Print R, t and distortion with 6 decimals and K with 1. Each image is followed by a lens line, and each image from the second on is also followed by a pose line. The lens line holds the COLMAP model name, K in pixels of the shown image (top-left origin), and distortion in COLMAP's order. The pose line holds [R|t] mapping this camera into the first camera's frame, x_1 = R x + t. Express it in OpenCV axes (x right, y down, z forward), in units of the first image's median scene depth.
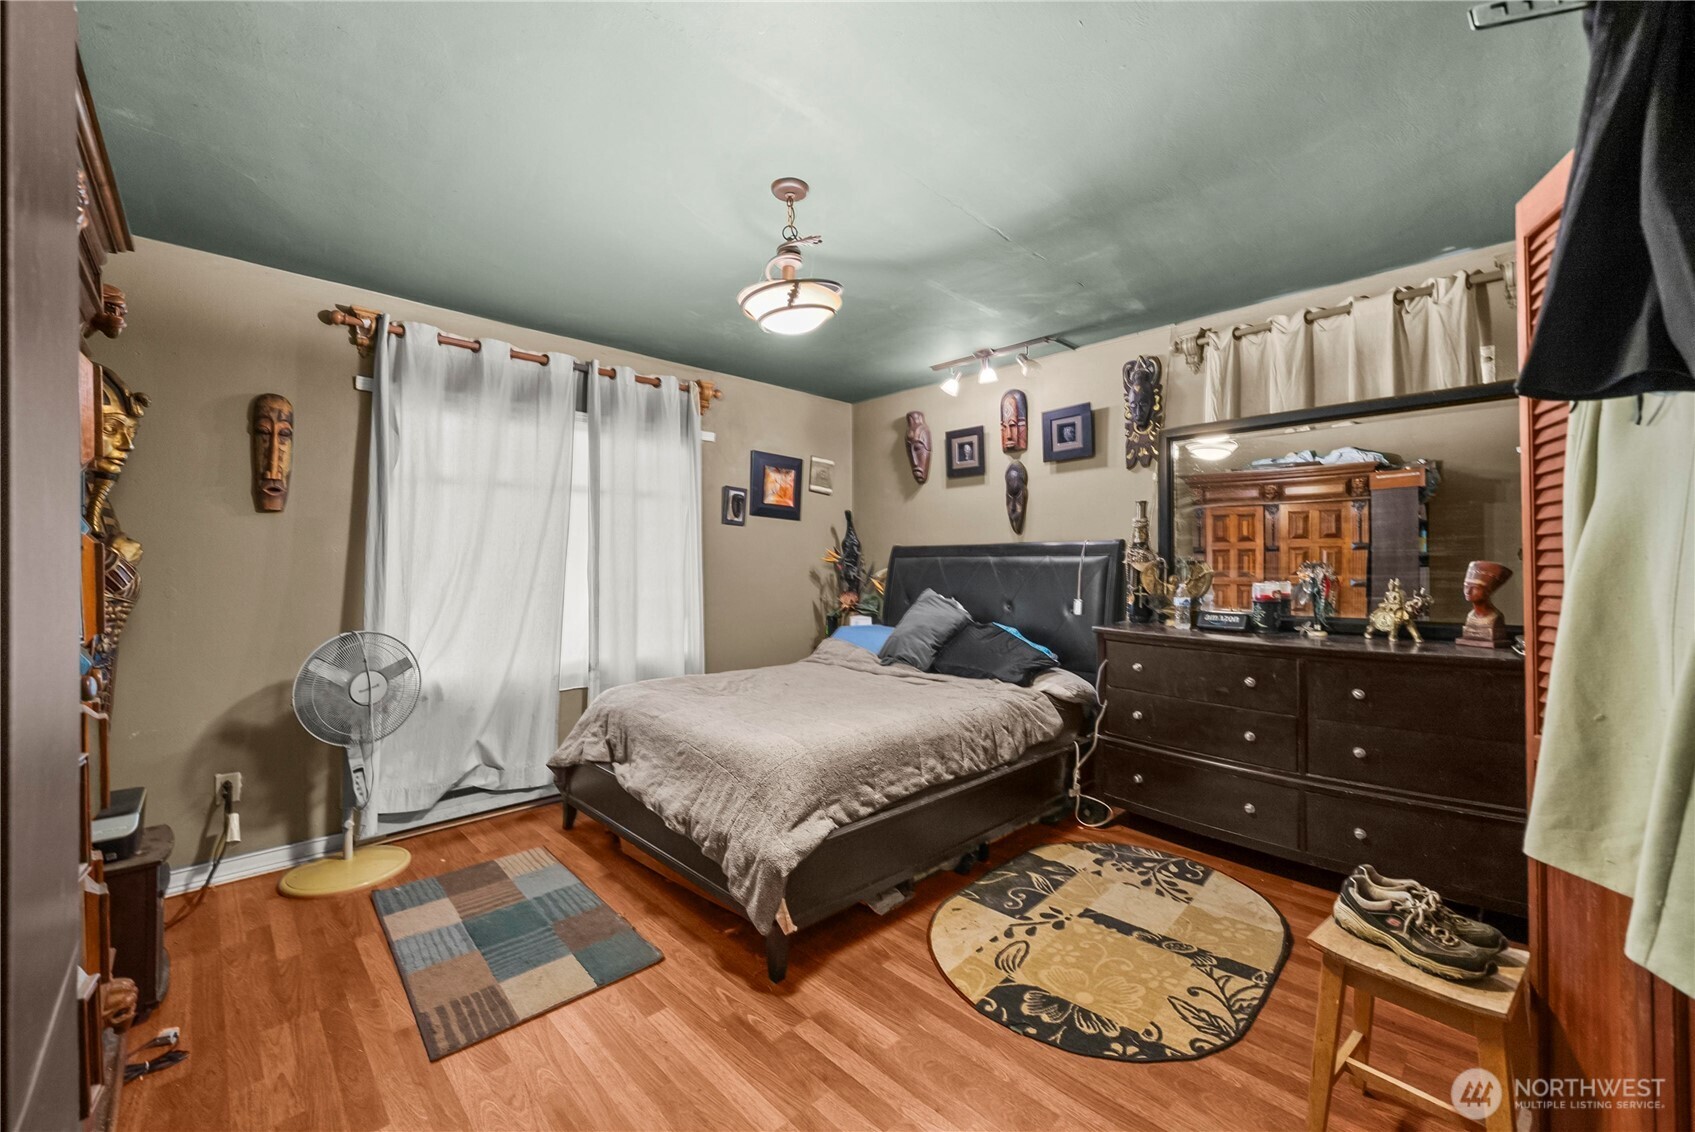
lens RADIAL K [[662.0, 0, 847.5], [0, 662.0, 566.0], [0, 0, 1]] dist [0.001106, 0.000134]
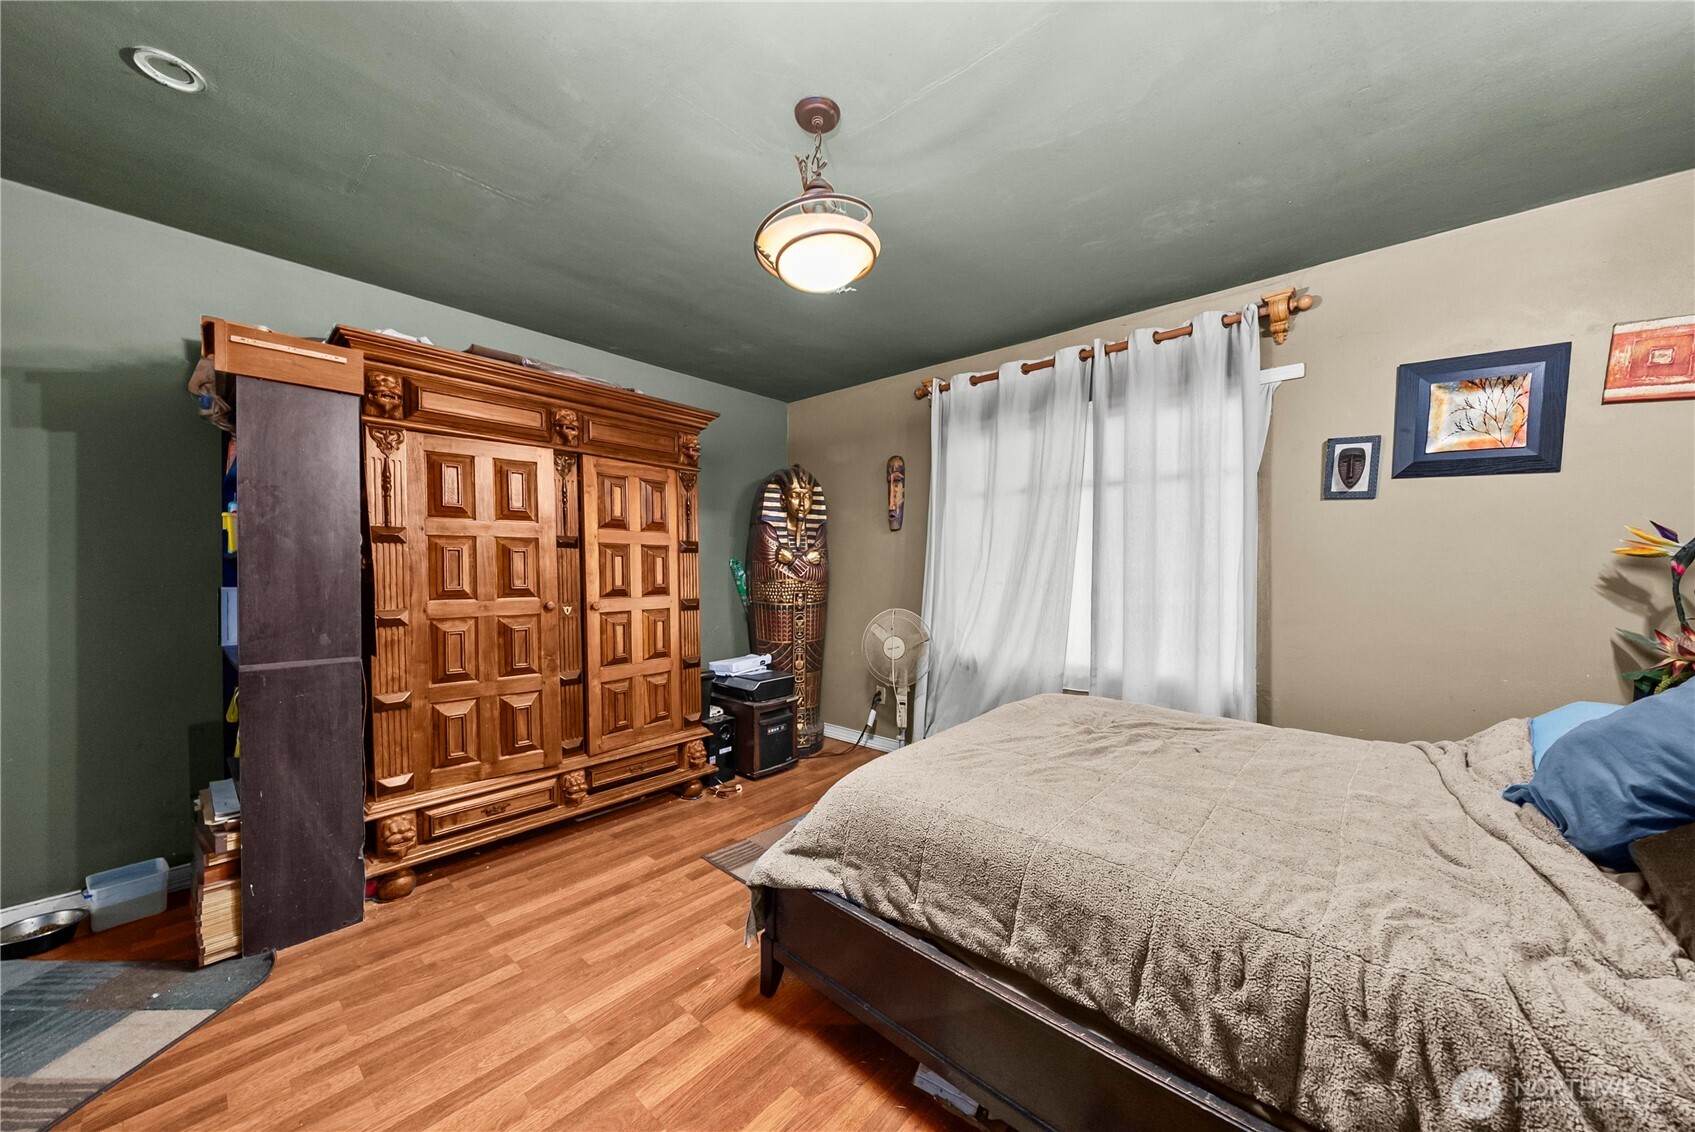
lens RADIAL K [[593.0, 0, 848.5], [0, 593.0, 579.2], [0, 0, 1]] dist [-0.011667, -0.000009]
pose [[0.076218, 0.021670, -0.996856, 0.537139], [-0.004102, 0.999762, 0.021420, 0.005344], [0.997083, 0.002457, 0.076289, 0.763450]]
